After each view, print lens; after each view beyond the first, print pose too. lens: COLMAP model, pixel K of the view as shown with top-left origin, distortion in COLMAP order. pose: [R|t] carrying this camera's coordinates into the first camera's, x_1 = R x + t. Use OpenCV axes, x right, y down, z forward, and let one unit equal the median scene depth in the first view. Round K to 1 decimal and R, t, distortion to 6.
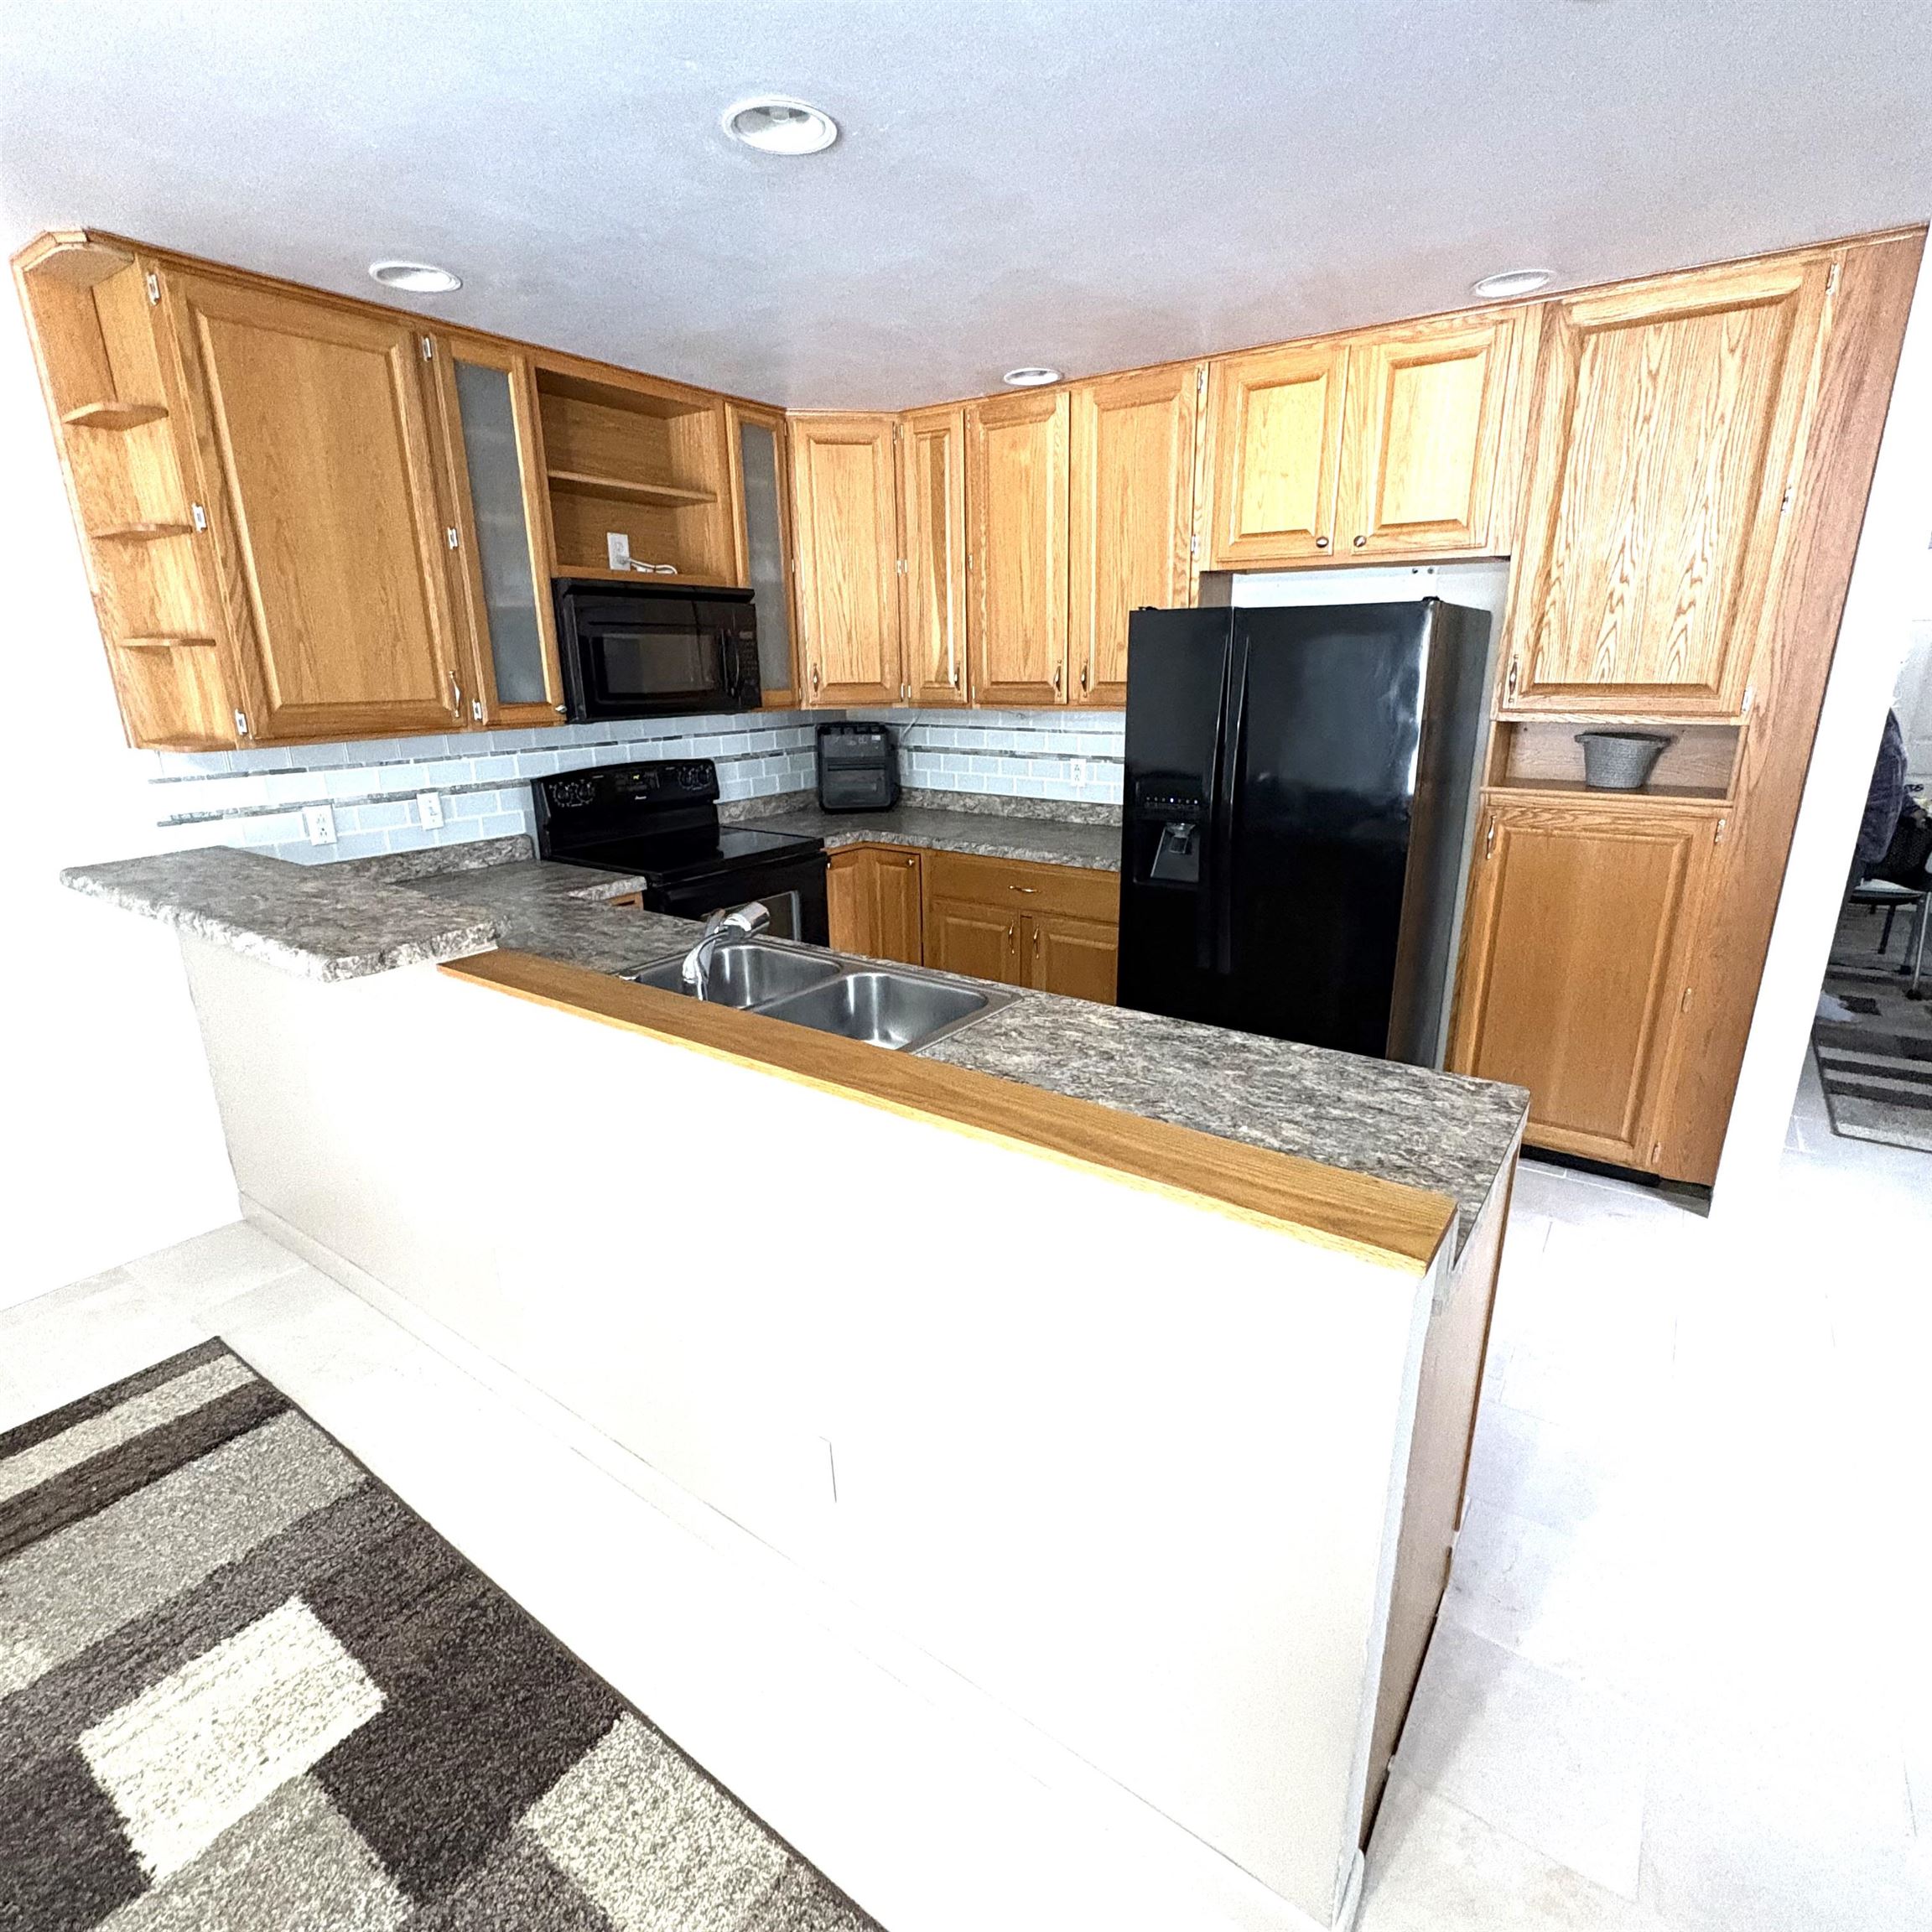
lens RADIAL K [[1023.9, 0, 966.0], [0, 1023.9, 966.0], [0, 0, 1]] dist [-0.001969, 0.001202]
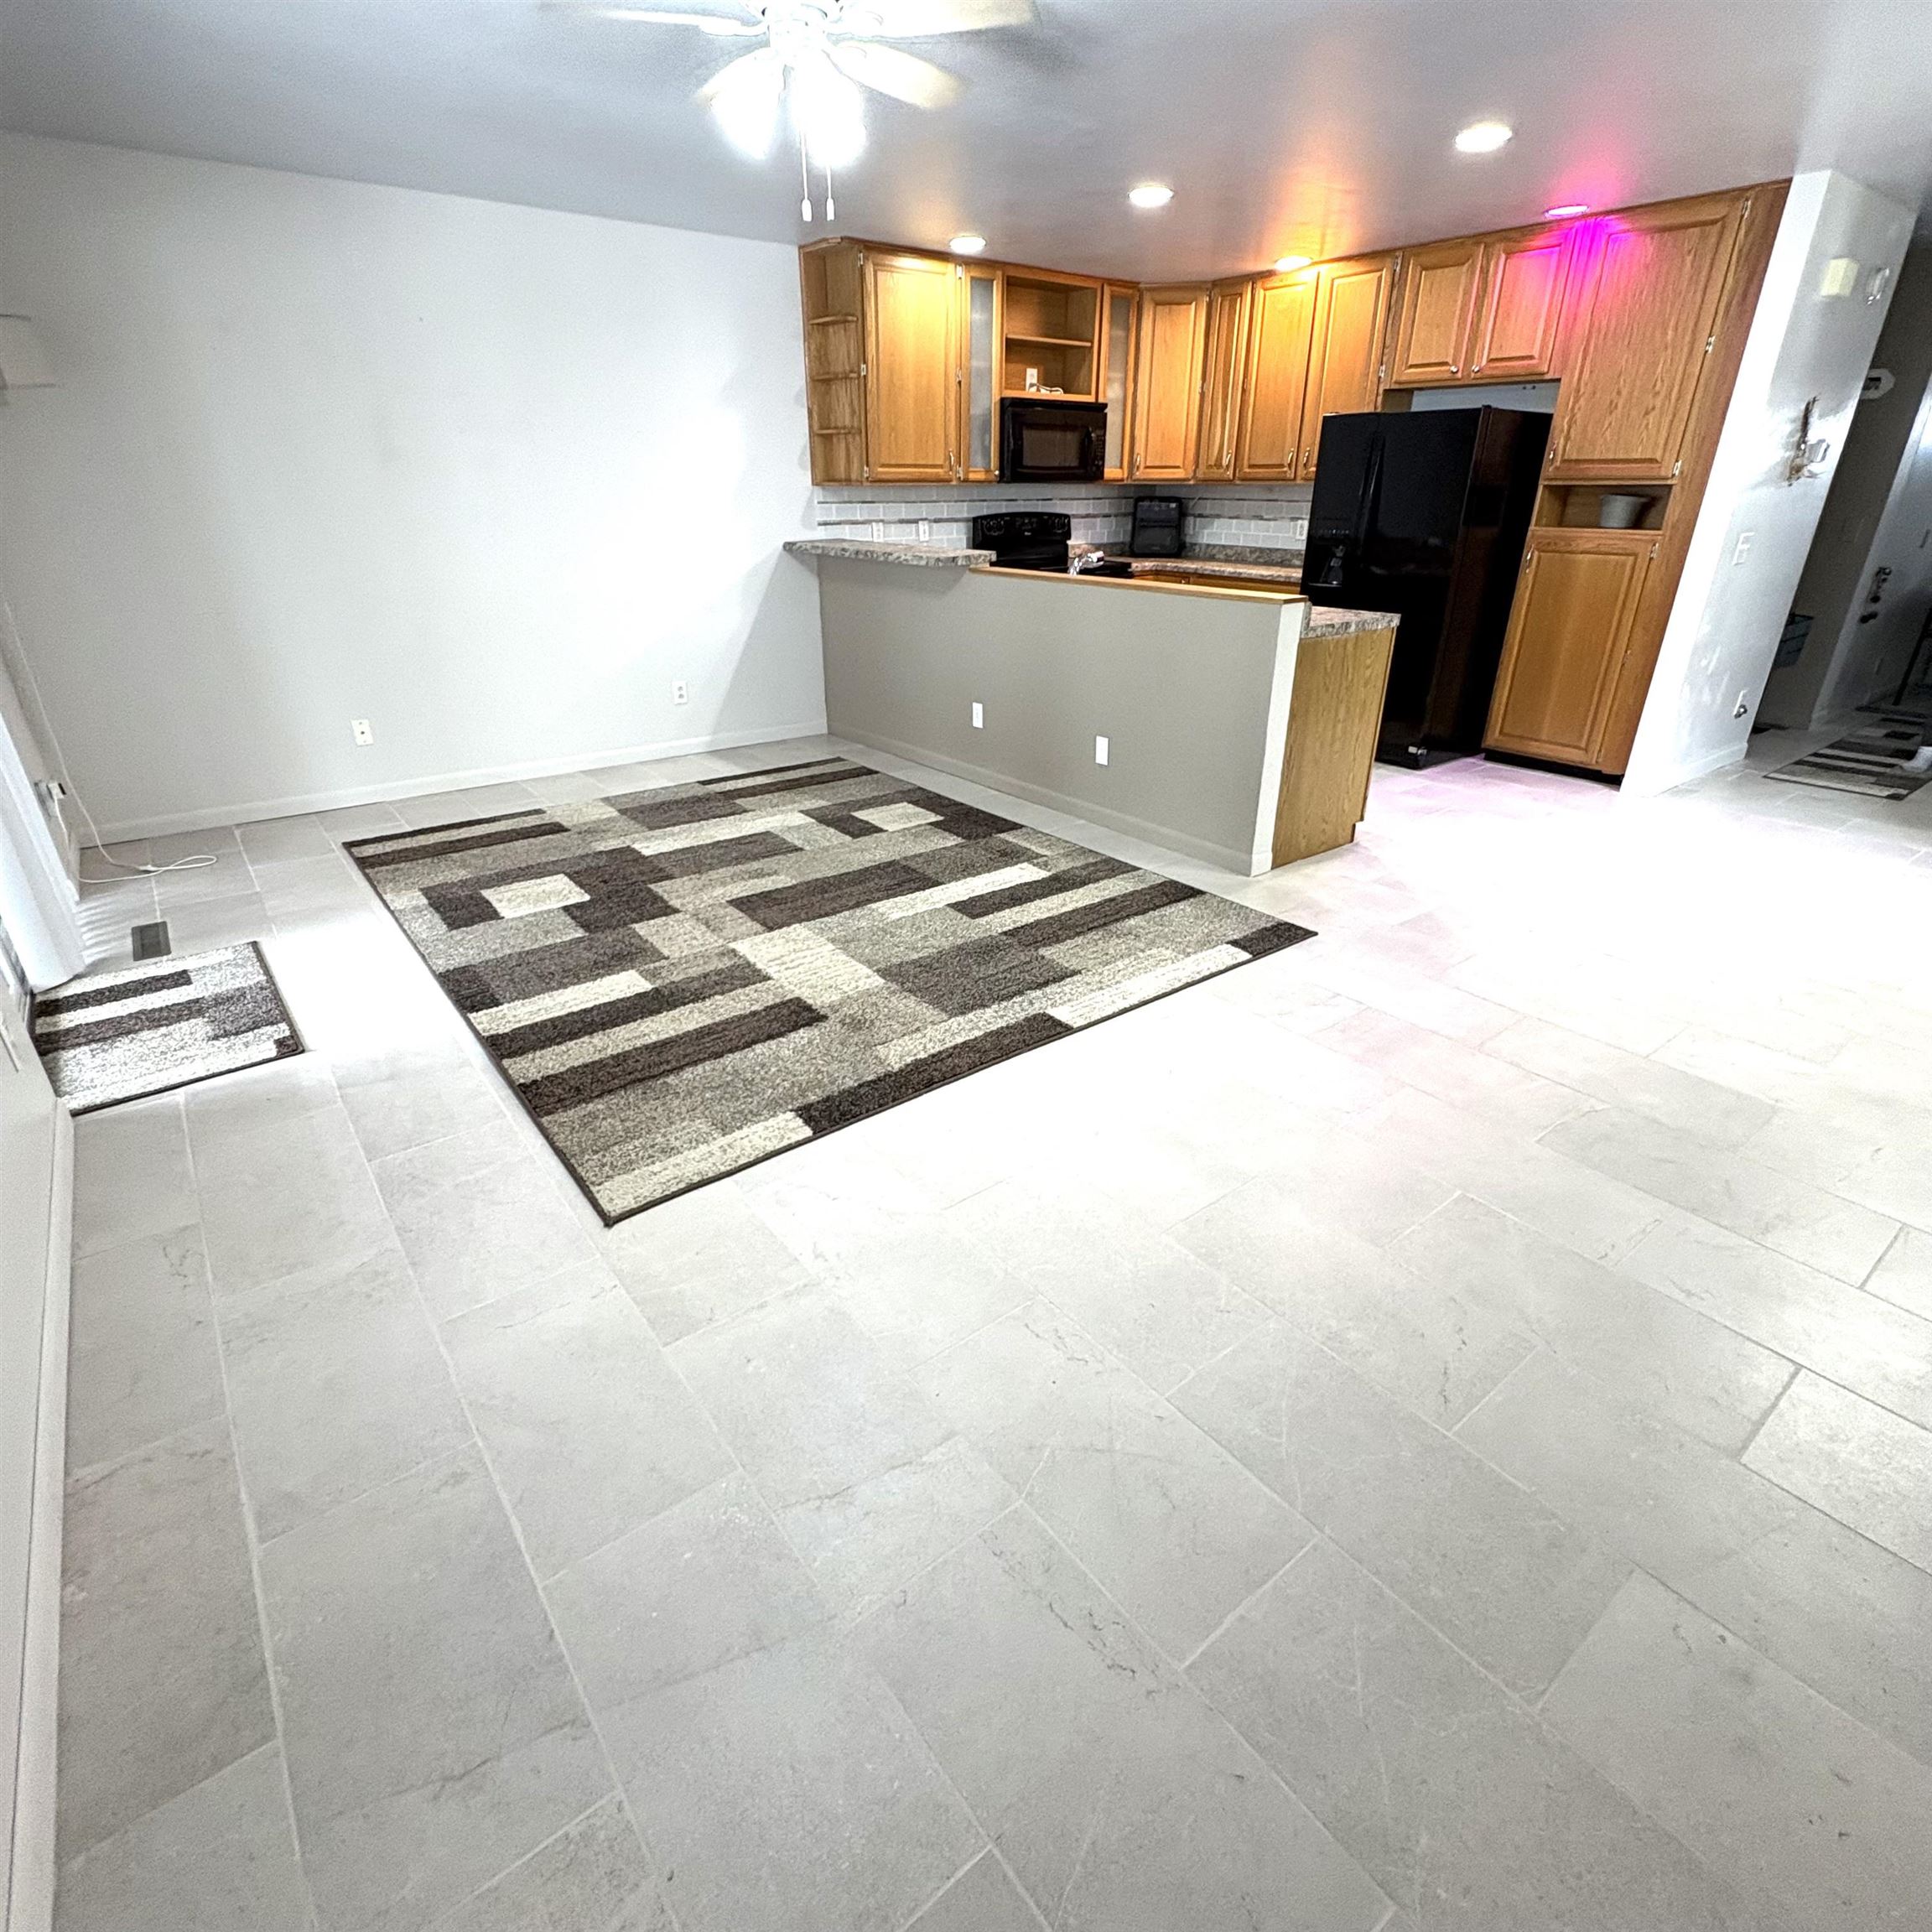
lens RADIAL K [[1023.9, 0, 966.0], [0, 1023.9, 966.0], [0, 0, 1]] dist [-0.001969, 0.001202]
pose [[0.956887, 0.134219, -0.257591, 0.121204], [-0.093791, 0.982105, 0.163319, 0.273465], [0.274902, -0.132118, 0.952352, -0.749090]]
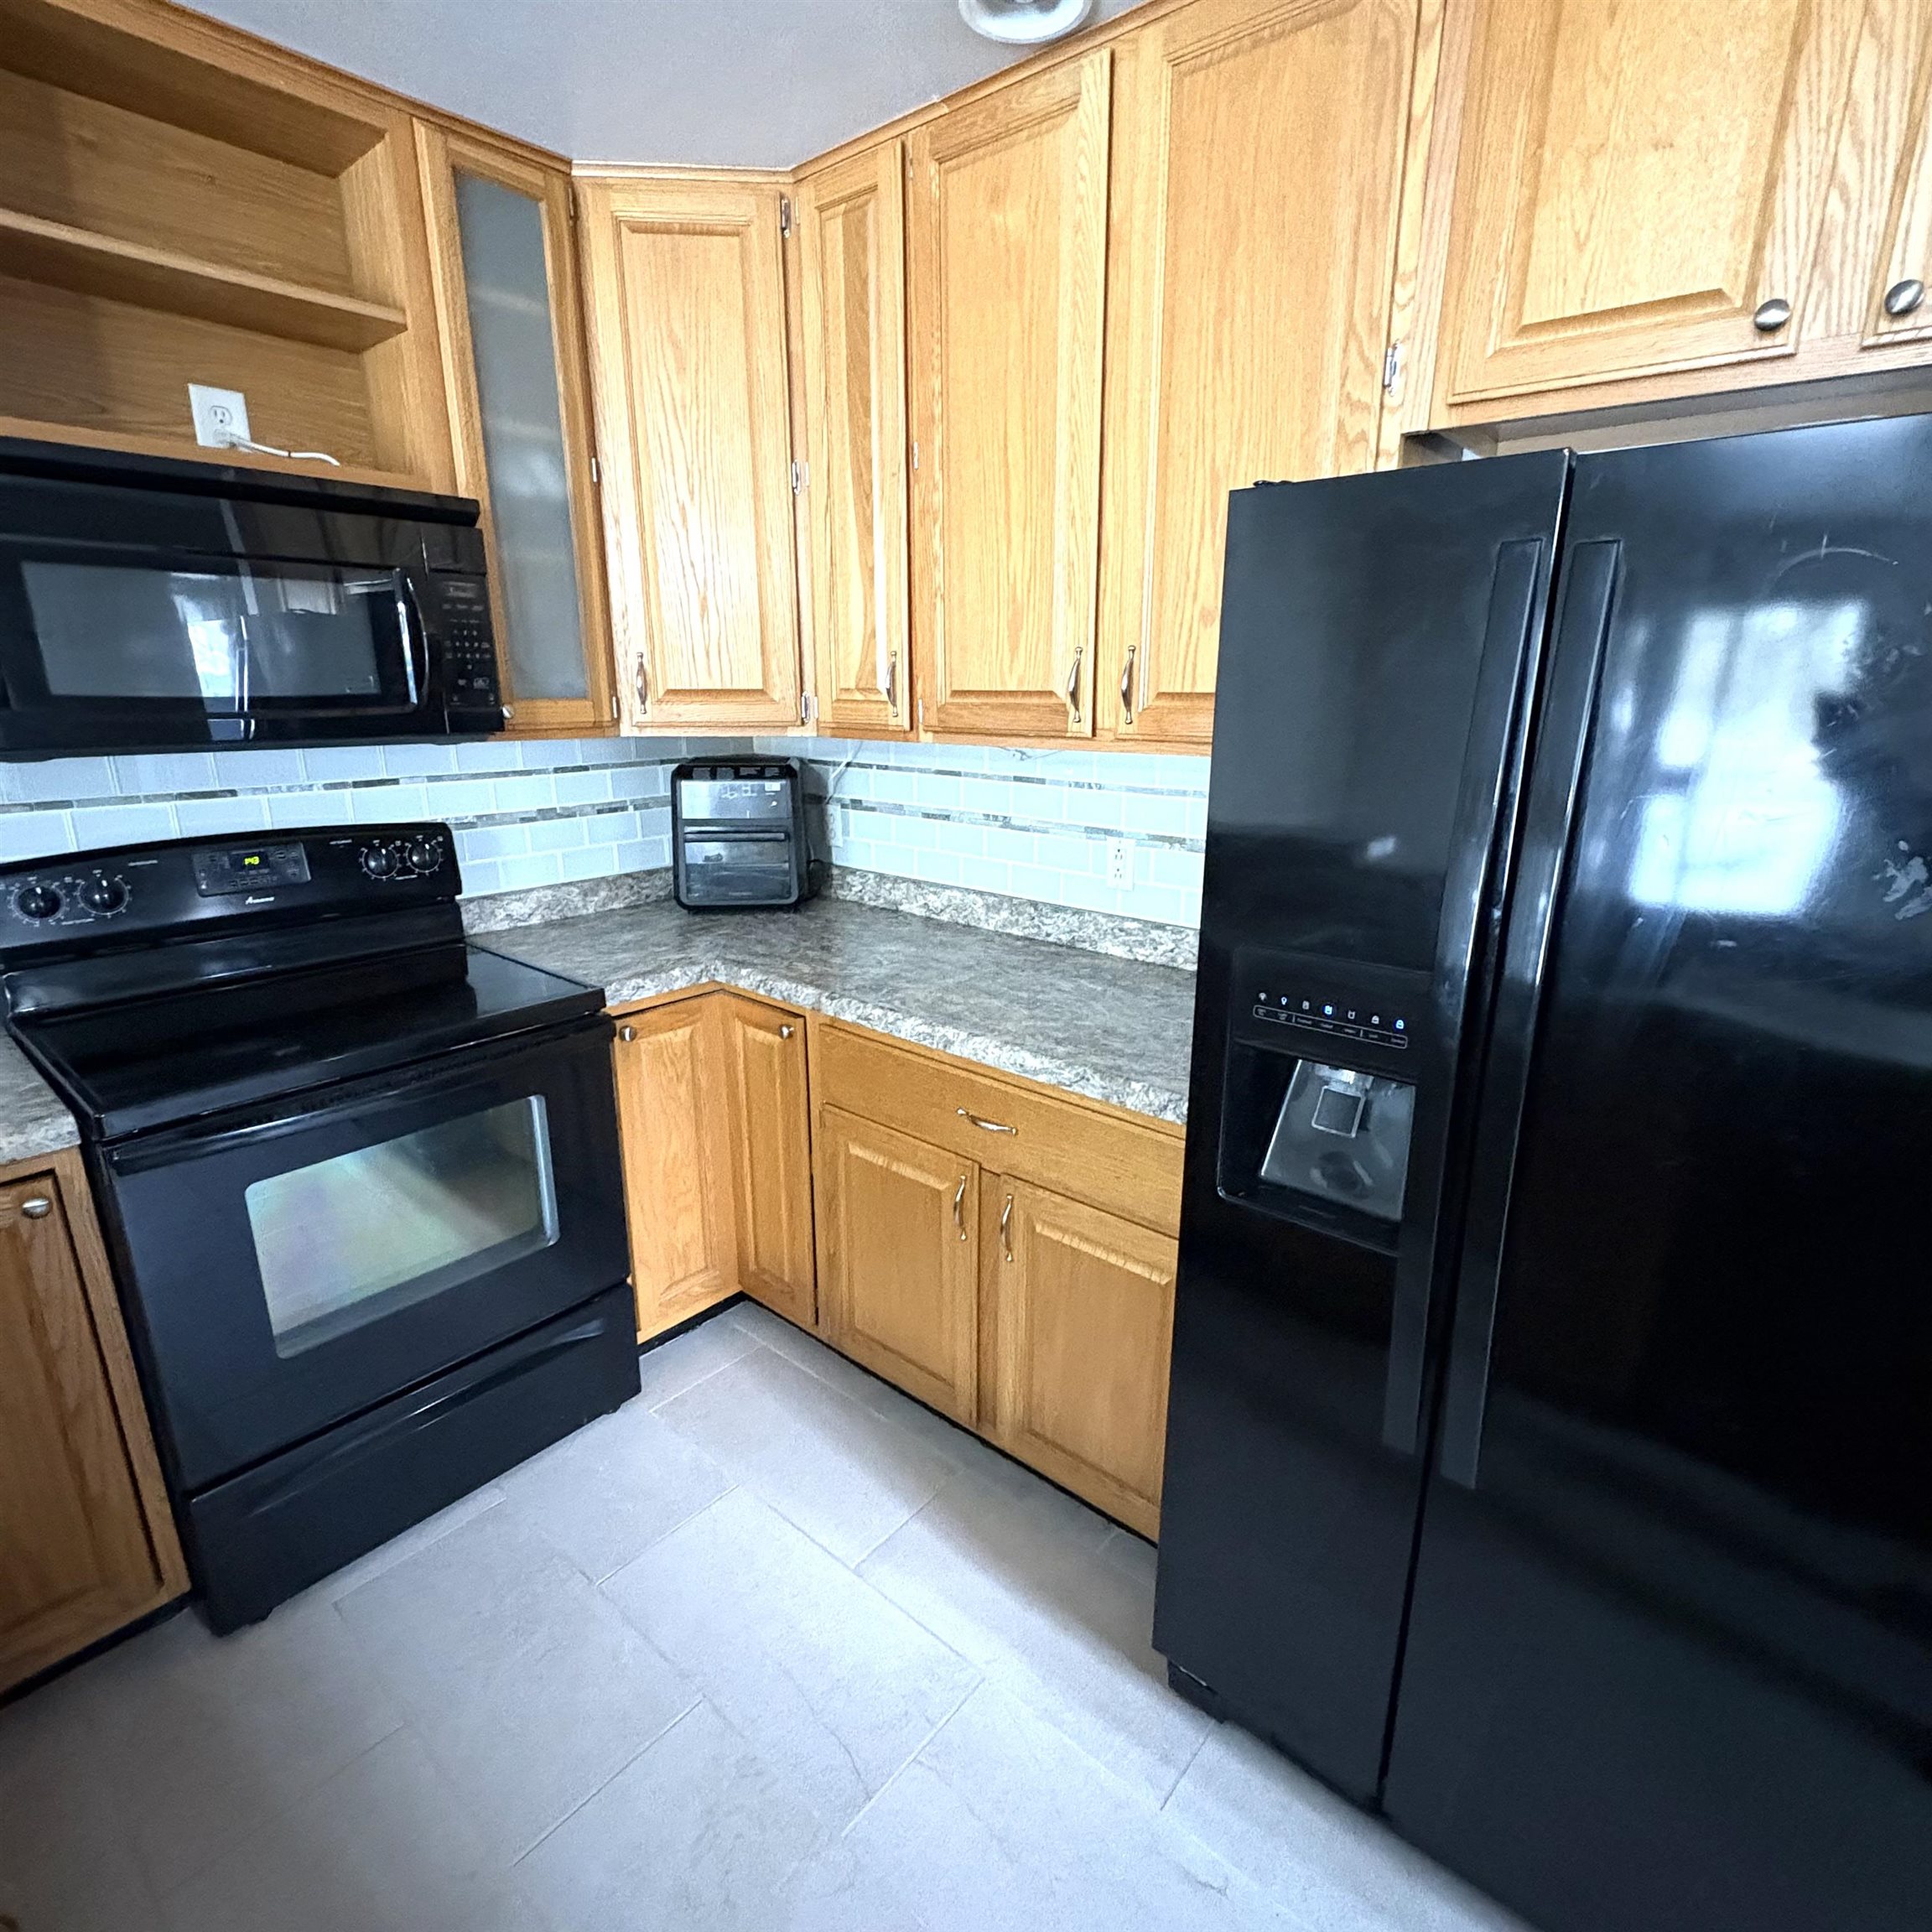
lens RADIAL K [[1023.9, 0, 966.0], [0, 1023.9, 966.0], [0, 0, 1]] dist [-0.001969, 0.001202]
pose [[0.996031, 0.038495, -0.080249, 0.081374], [-0.039945, 0.999065, -0.016535, -0.135084], [0.079537, 0.019675, 0.996638, 0.505381]]
